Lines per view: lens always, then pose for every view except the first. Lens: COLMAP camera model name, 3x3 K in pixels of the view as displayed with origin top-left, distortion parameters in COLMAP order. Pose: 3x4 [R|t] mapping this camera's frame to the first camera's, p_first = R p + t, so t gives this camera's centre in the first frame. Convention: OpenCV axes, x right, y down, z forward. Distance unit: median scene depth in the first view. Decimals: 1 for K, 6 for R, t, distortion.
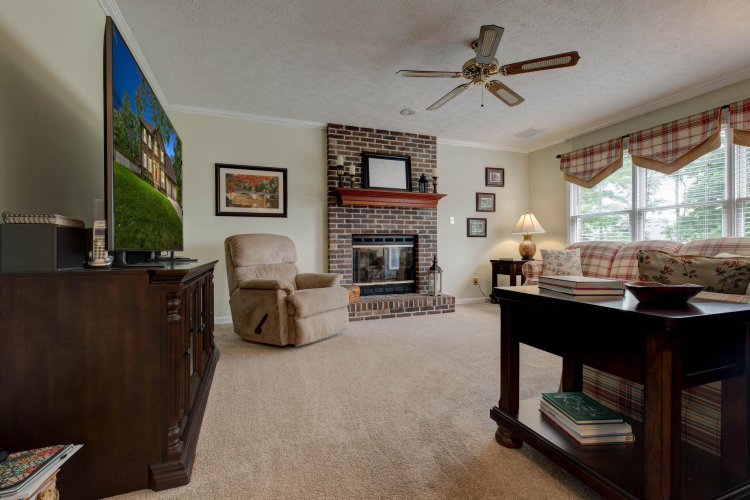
lens RADIAL K [[345.9, 0, 375.4], [0, 345.9, 251.0], [0, 0, 1]] dist [0.005031, -0.000053]
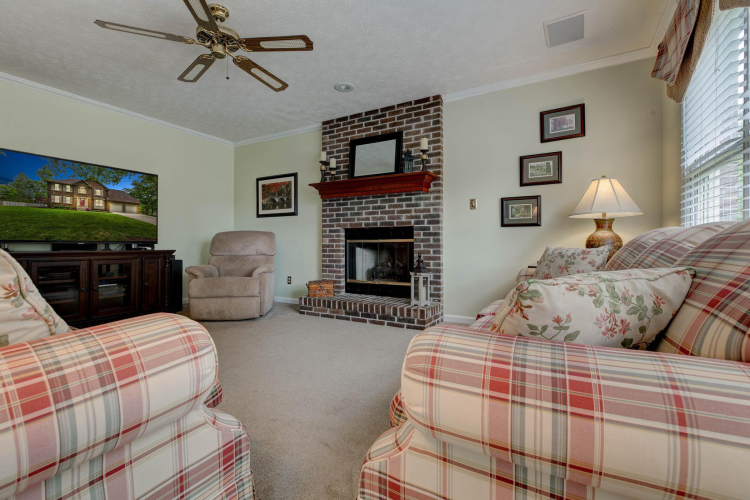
lens RADIAL K [[345.1, 0, 370.9], [0, 345.1, 245.1], [0, 0, 1]] dist [0.003736, 0.000222]
pose [[0.614916, 0.011845, -0.788504, 0.723861], [-0.009122, 0.999927, 0.007908, -0.009833], [0.788540, 0.002330, 0.614979, 0.452602]]
